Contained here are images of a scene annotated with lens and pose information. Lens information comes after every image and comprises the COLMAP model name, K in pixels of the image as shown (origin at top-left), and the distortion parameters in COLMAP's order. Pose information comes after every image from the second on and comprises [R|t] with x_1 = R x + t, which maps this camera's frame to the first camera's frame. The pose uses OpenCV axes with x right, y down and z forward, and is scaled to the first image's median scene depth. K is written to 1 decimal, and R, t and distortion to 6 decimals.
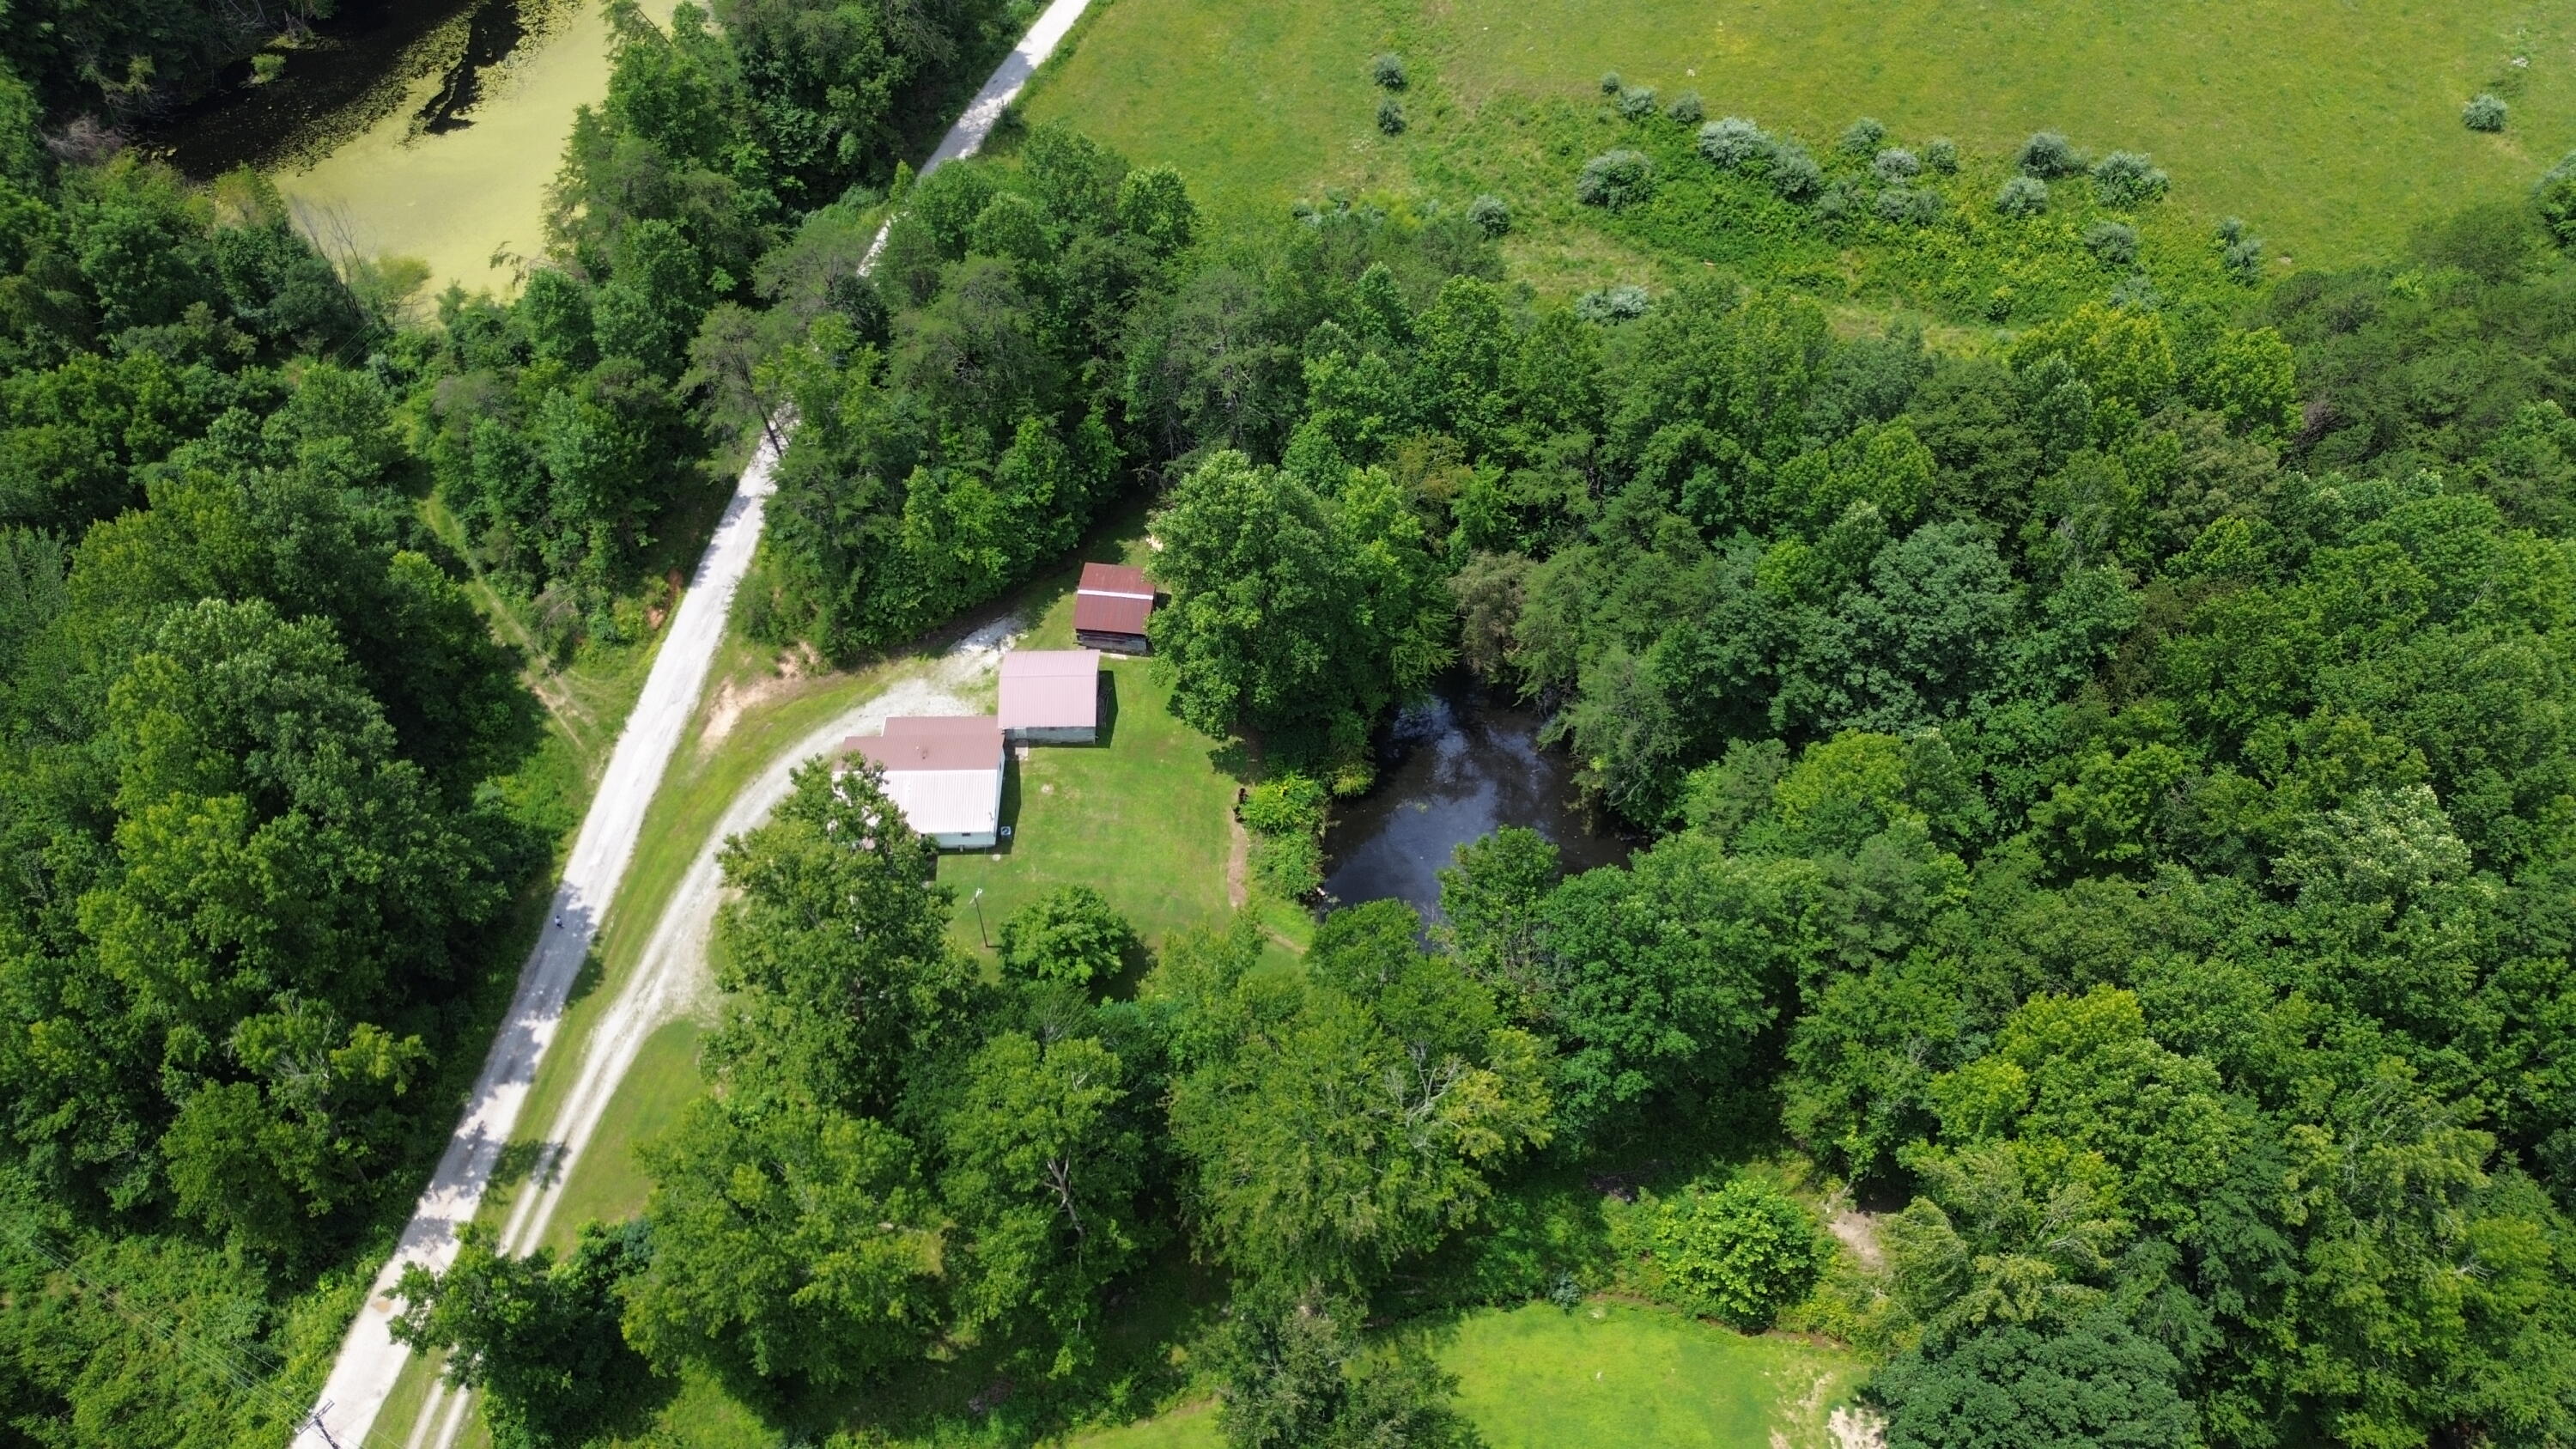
lens RADIAL K [[1825.3, 0, 1285.0], [0, 1825.3, 783.7], [0, 0, 1]] dist [0.087654, -0.053772]
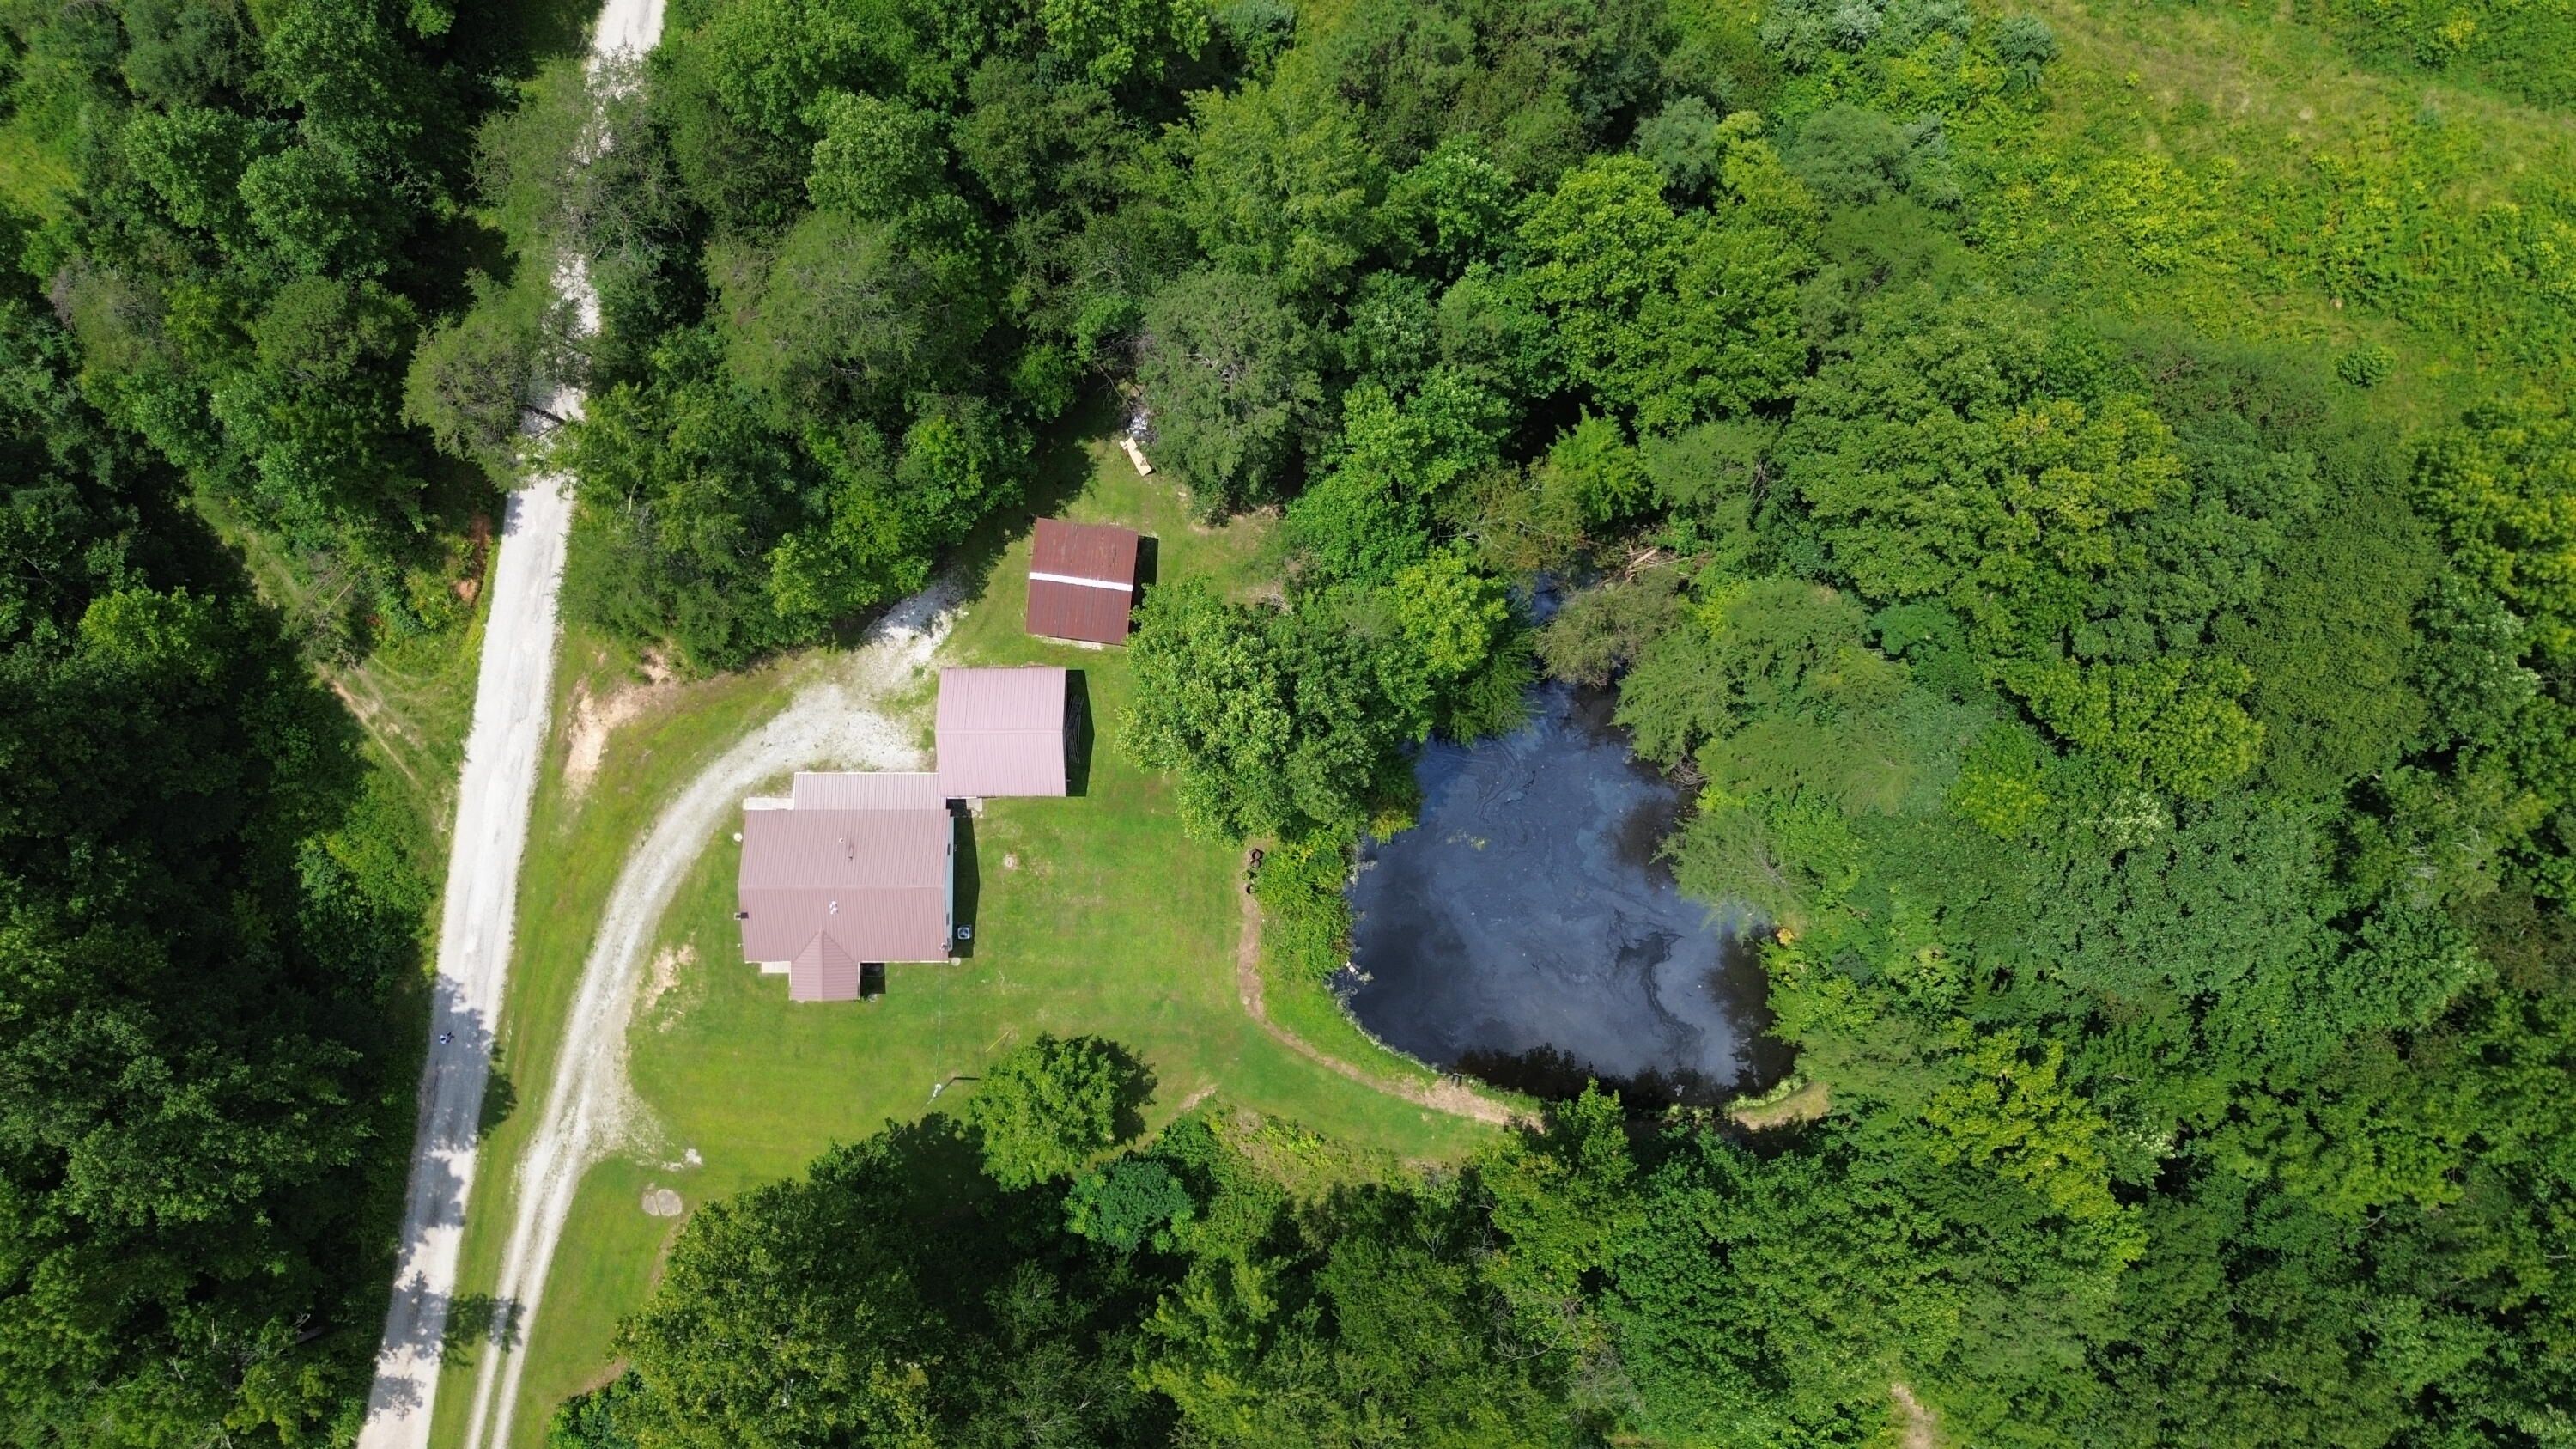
lens RADIAL K [[1825.3, 0, 1285.0], [0, 1825.3, 783.7], [0, 0, 1]] dist [0.087654, -0.053772]
pose [[0.999831, 0.008217, -0.016472, 0.002933], [0.003092, 0.807157, 0.590329, -0.493925], [0.018147, -0.590280, 0.806995, 0.373435]]
